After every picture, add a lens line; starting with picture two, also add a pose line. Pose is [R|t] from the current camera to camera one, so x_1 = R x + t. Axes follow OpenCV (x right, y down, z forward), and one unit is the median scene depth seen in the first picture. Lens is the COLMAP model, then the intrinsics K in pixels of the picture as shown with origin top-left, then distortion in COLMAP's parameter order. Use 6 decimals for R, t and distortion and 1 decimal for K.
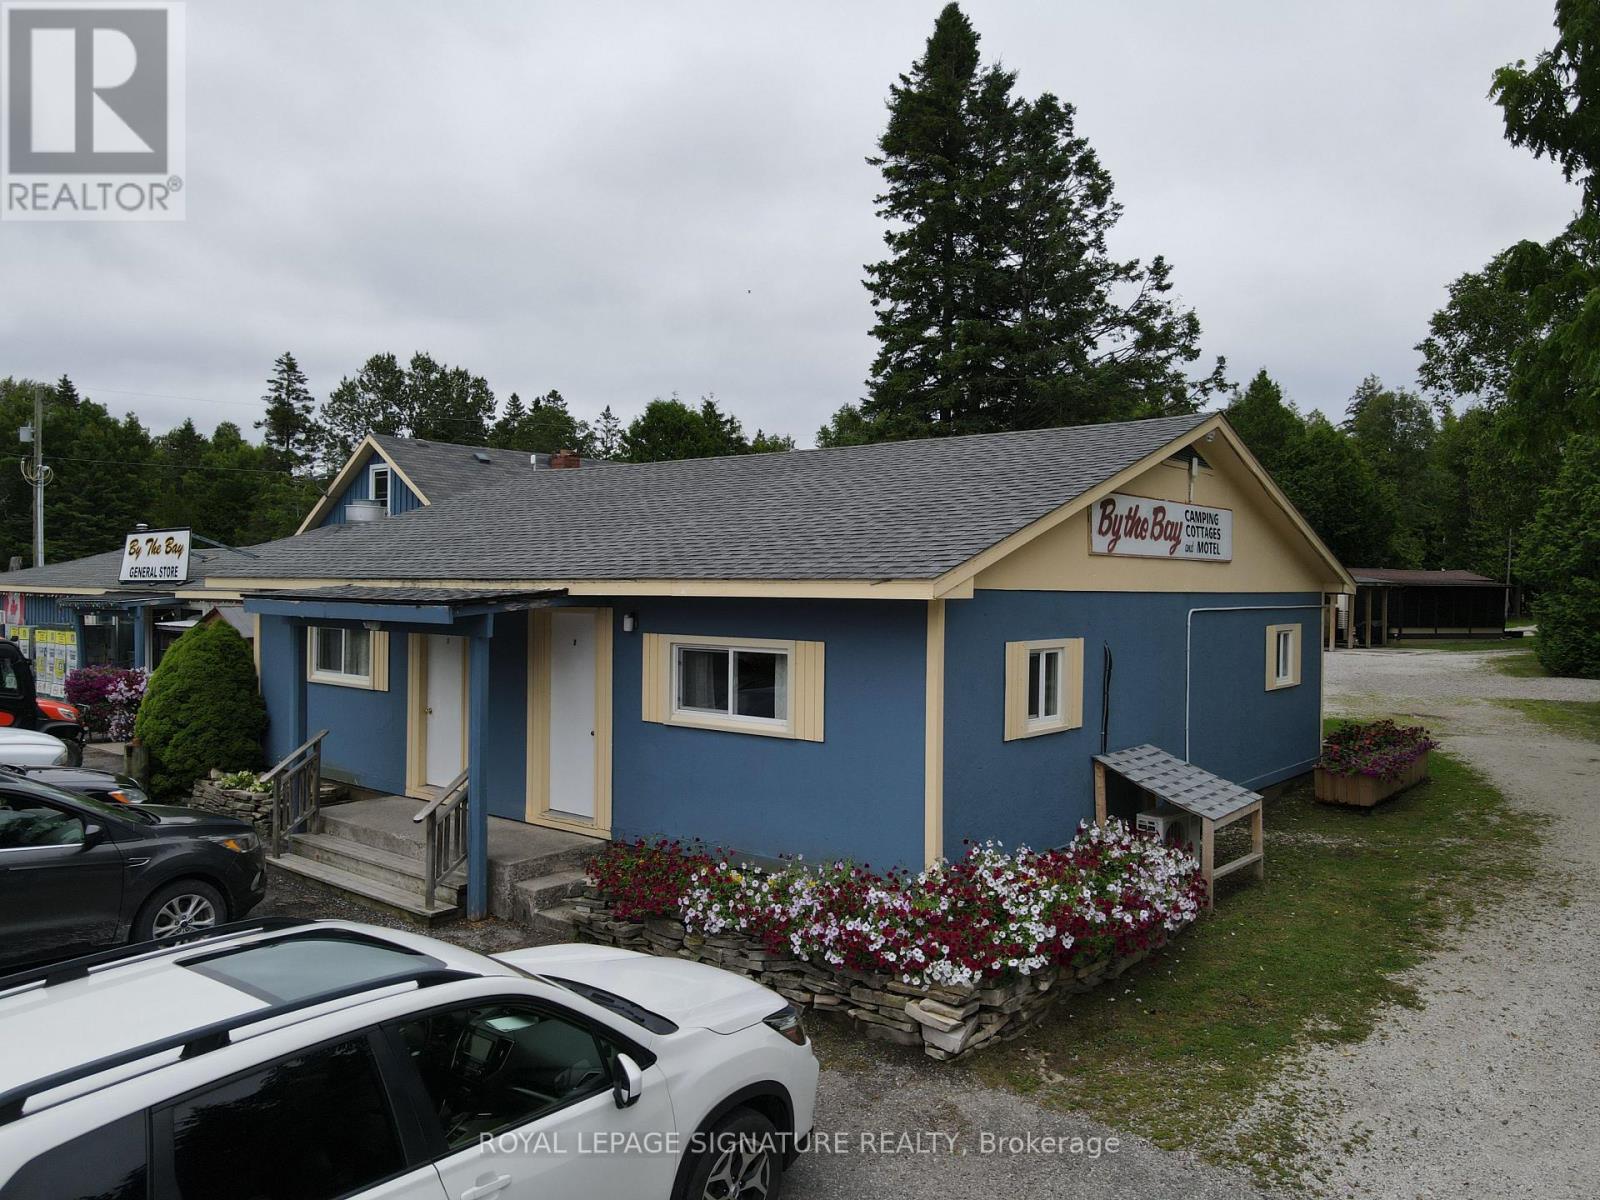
lens RADIAL K [[1169.0, 0, 805.5], [0, 1169.0, 590.3], [0, 0, 1]] dist [0.008753, 0.018031]
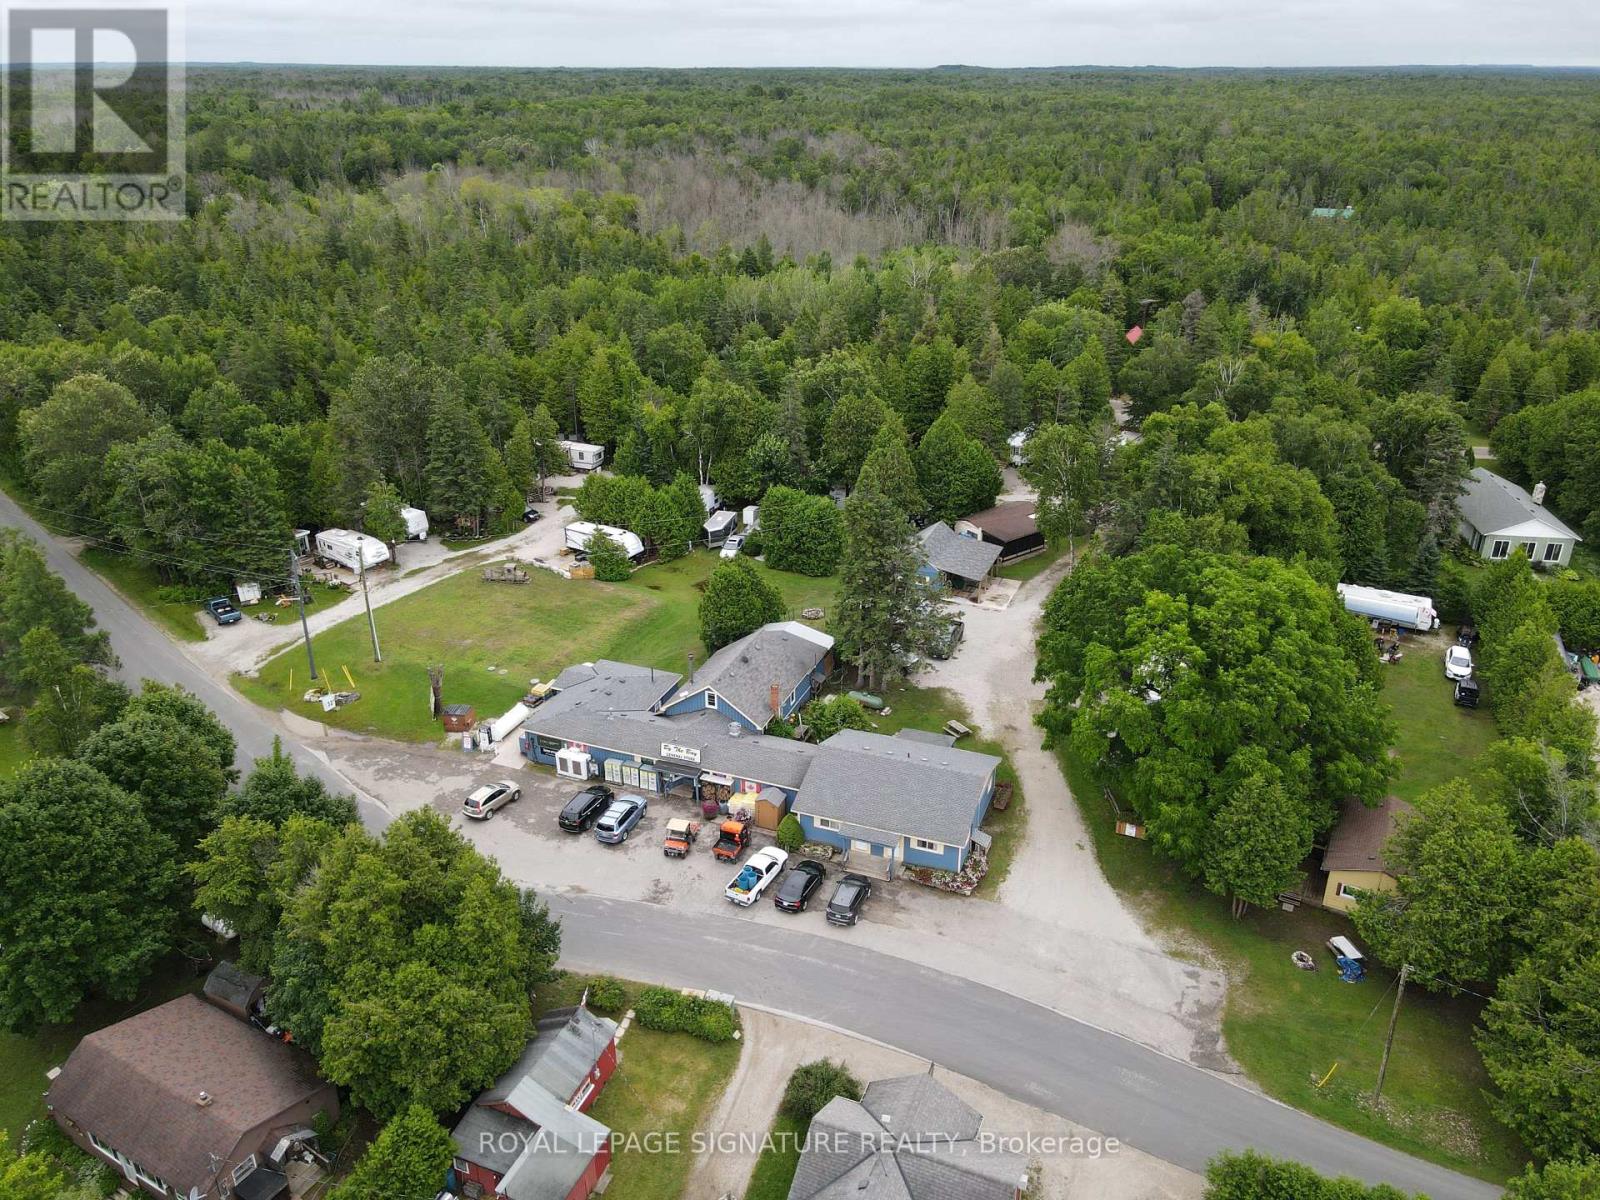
lens RADIAL K [[1169.0, 0, 795.8], [0, 1169.0, 605.6], [0, 0, 1]] dist [0.008753, 0.018031]
pose [[0.949574, -0.145485, 0.277748, -1.093383], [0.017354, 0.908863, 0.416734, -1.788850], [-0.313063, -0.390899, 0.865557, -1.839608]]
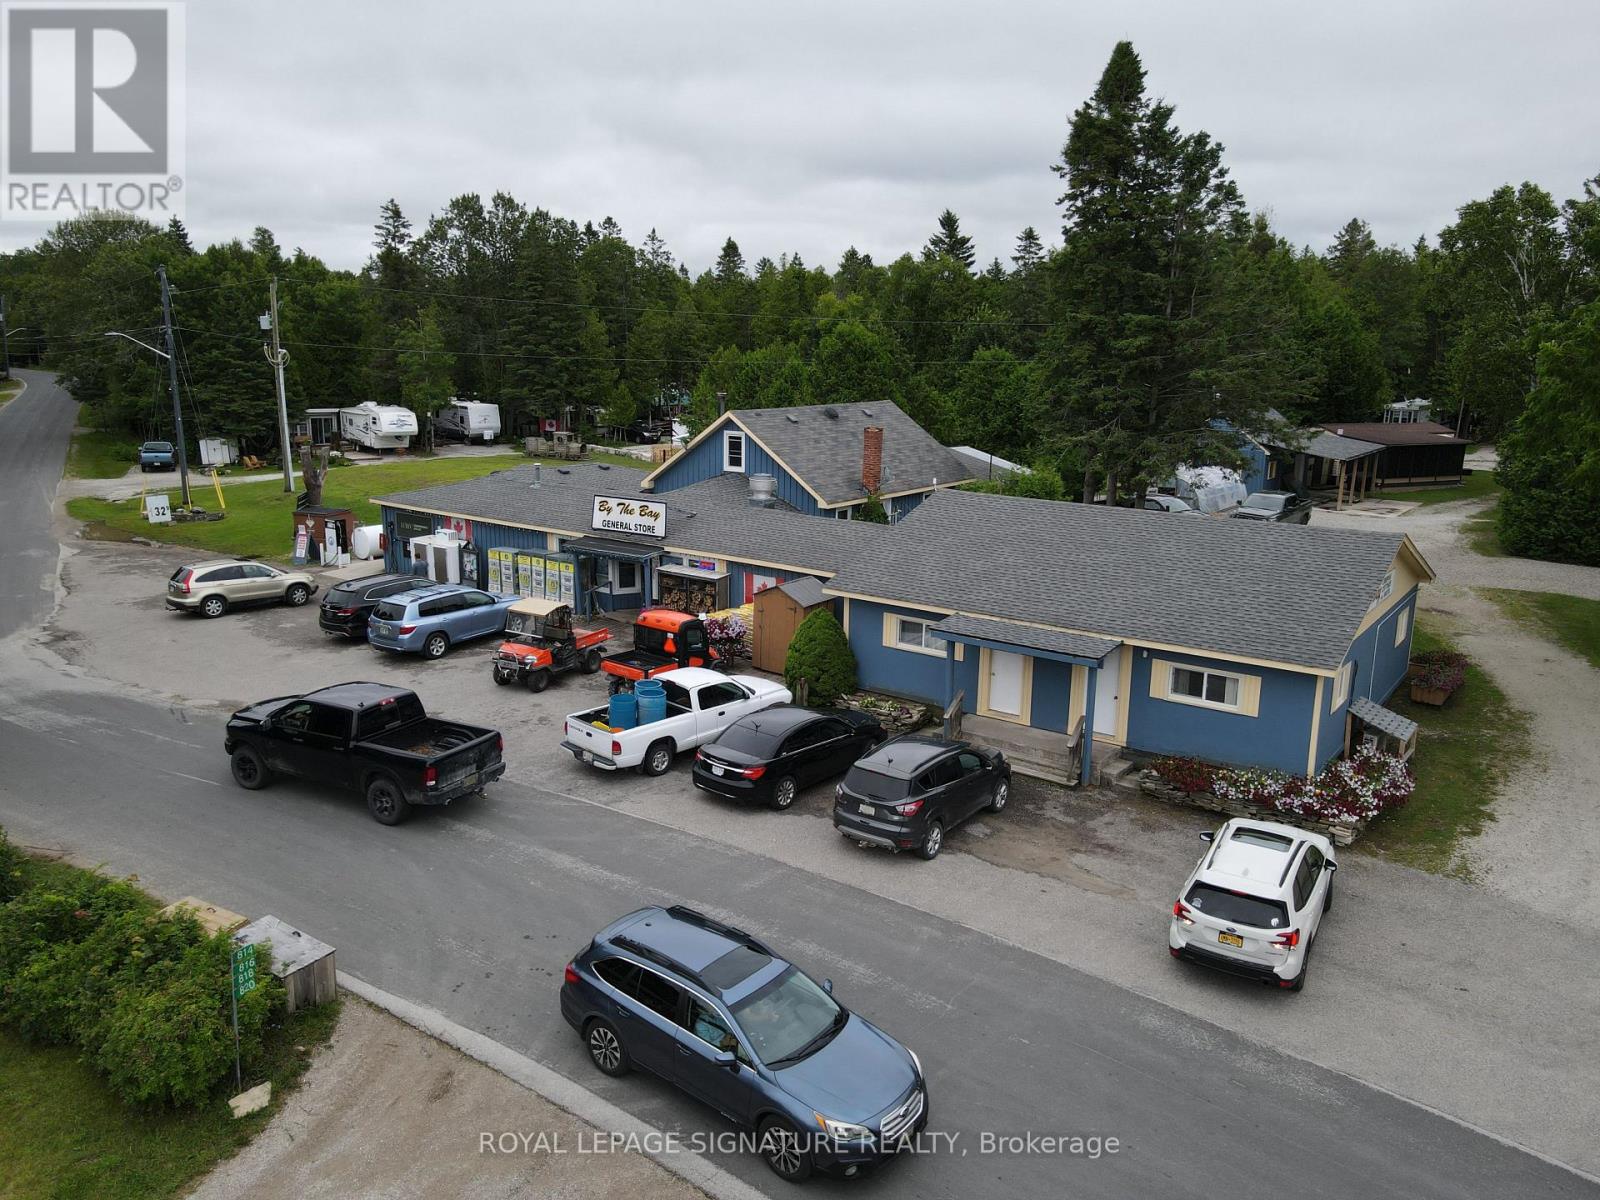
lens RADIAL K [[1169.0, 0, 804.0], [0, 1169.0, 594.7], [0, 0, 1]] dist [0.008753, 0.018031]
pose [[0.998344, -0.008943, 0.056828, -0.407086], [-0.003223, 0.977595, 0.210471, -0.239946], [-0.057437, -0.210306, 0.975947, -0.478359]]
